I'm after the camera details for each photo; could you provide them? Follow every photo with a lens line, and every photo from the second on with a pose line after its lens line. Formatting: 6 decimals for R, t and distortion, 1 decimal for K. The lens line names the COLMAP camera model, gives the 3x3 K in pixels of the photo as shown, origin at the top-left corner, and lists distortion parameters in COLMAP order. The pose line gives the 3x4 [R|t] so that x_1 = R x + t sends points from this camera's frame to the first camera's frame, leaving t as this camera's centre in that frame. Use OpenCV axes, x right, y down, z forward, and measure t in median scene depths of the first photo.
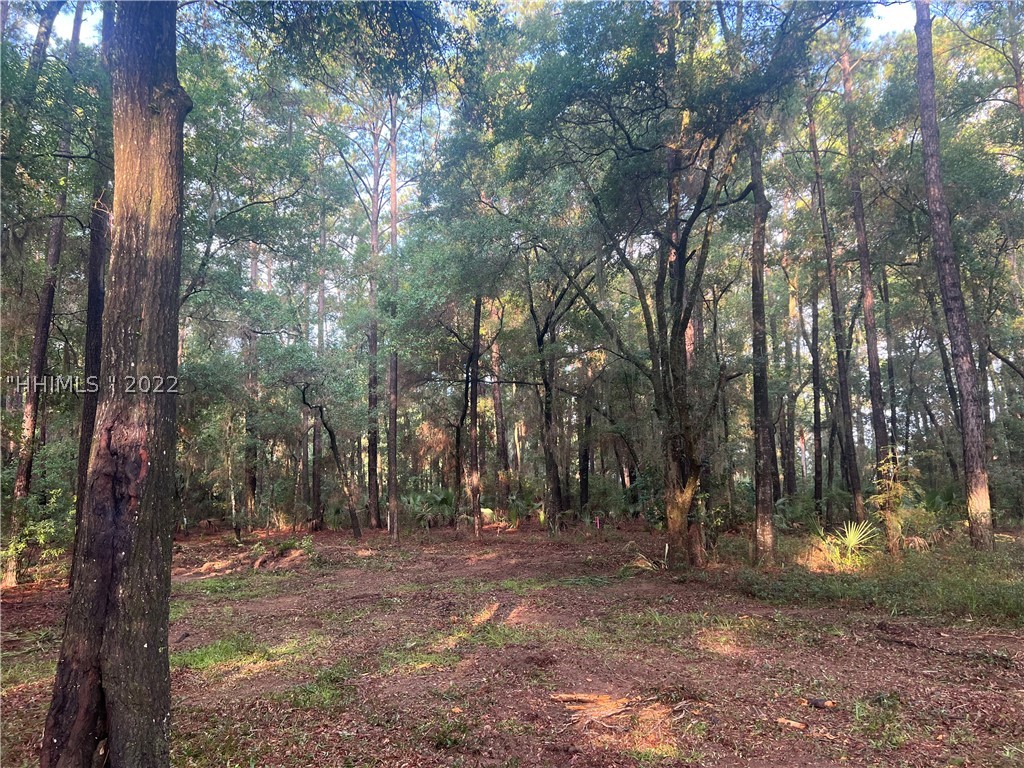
lens RADIAL K [[762.8, 0, 516.8], [0, 762.8, 386.6], [0, 0, 1]] dist [0.062393, -0.070042]
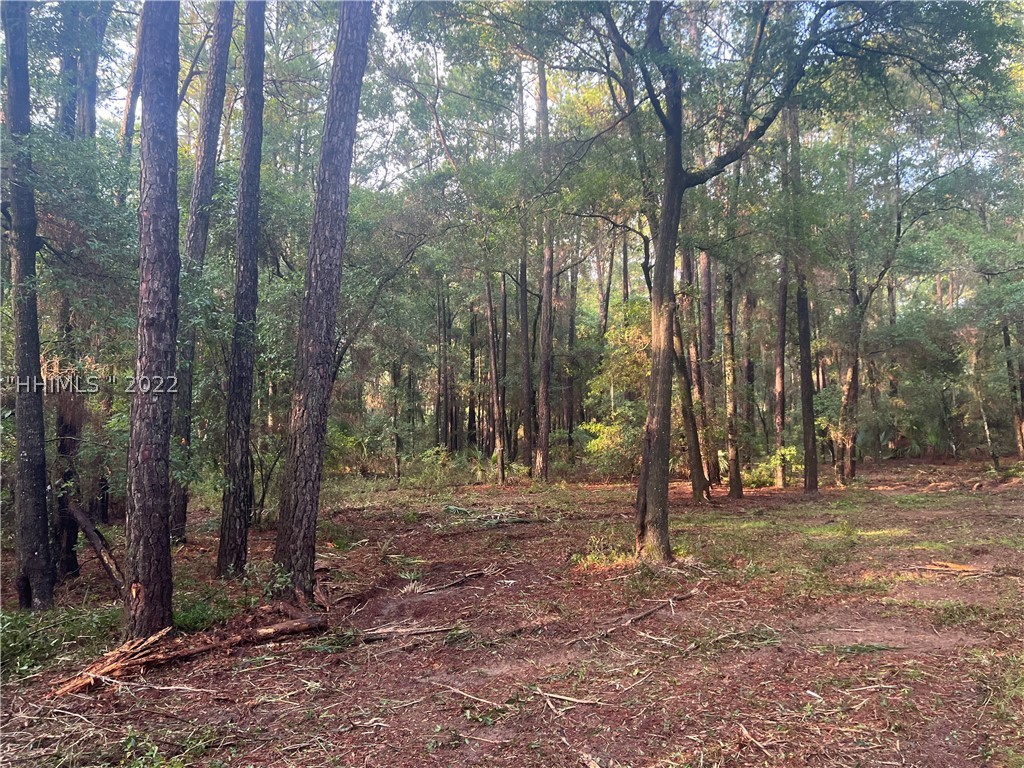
lens RADIAL K [[762.8, 0, 526.7], [0, 762.8, 379.1], [0, 0, 1]] dist [0.062393, -0.070042]
pose [[0.538950, -0.049927, -0.840857, 0.332947], [0.125192, 0.991903, 0.021346, -0.047358], [0.832983, -0.116773, 0.540837, -0.201838]]
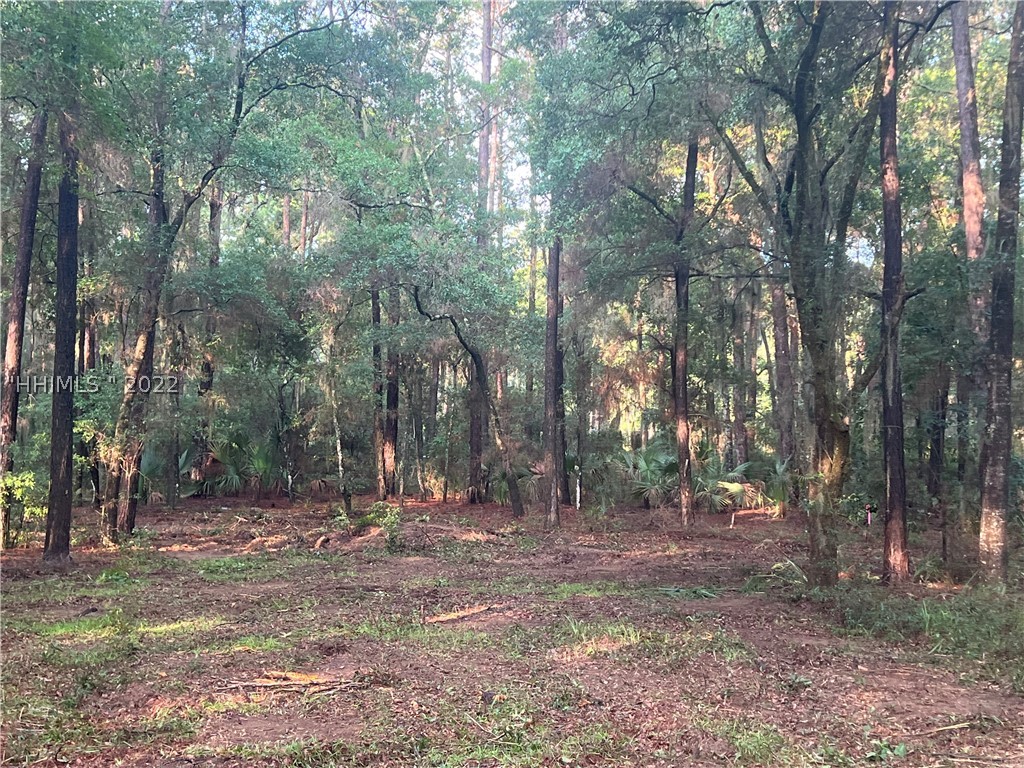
lens RADIAL K [[1396.0, 0, 520.6], [0, 1396.0, 379.2], [0, 0, 1]] dist [0.074450, 0.000000]
pose [[0.945682, 0.019928, -0.324483, 0.305417], [0.009081, 0.996111, 0.087640, -0.040967], [0.324967, -0.085826, 0.941823, -0.180330]]
